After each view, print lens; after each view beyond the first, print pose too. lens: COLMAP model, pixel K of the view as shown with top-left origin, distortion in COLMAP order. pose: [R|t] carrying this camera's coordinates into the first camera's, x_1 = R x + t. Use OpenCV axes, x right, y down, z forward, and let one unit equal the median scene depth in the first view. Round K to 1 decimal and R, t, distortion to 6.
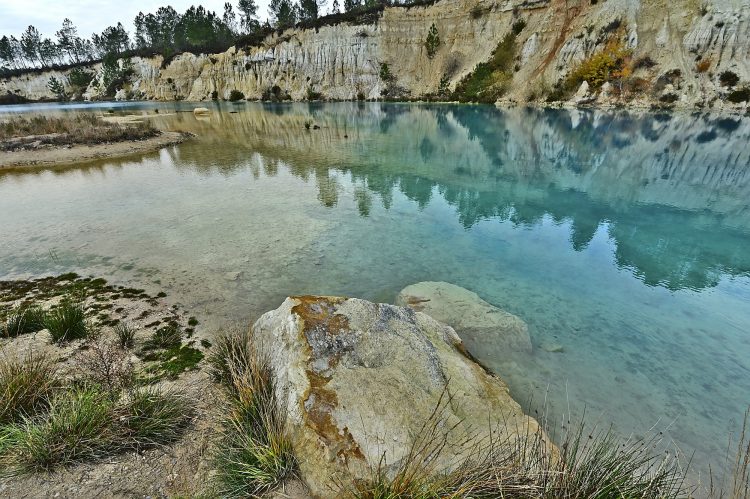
lens RADIAL K [[321.1, 0, 375.3], [0, 321.1, 246.4], [0, 0, 1]] dist [-0.004286, -0.008362]
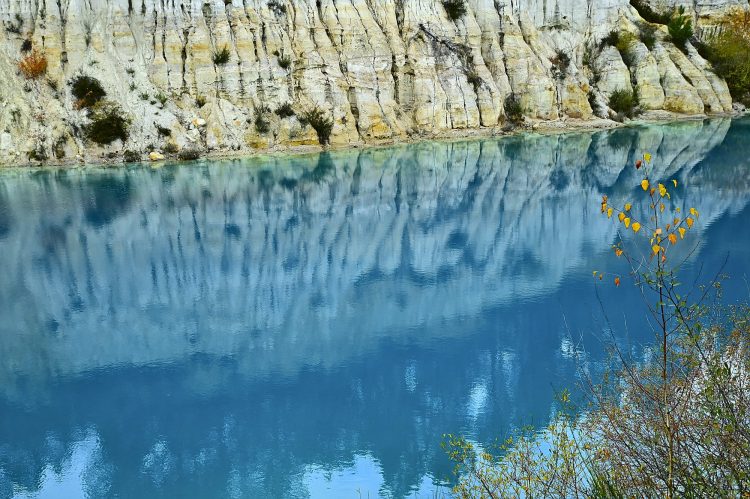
lens RADIAL K [[1075.8, 0, 375.0], [0, 1075.8, 249.5], [0, 0, 1]] dist [0.140520, 0.578641]
pose [[0.699853, -0.161333, 0.695829, 0.269209], [0.338578, 0.932694, -0.124284, 0.019777], [-0.628945, 0.322573, 0.707372, -0.318623]]
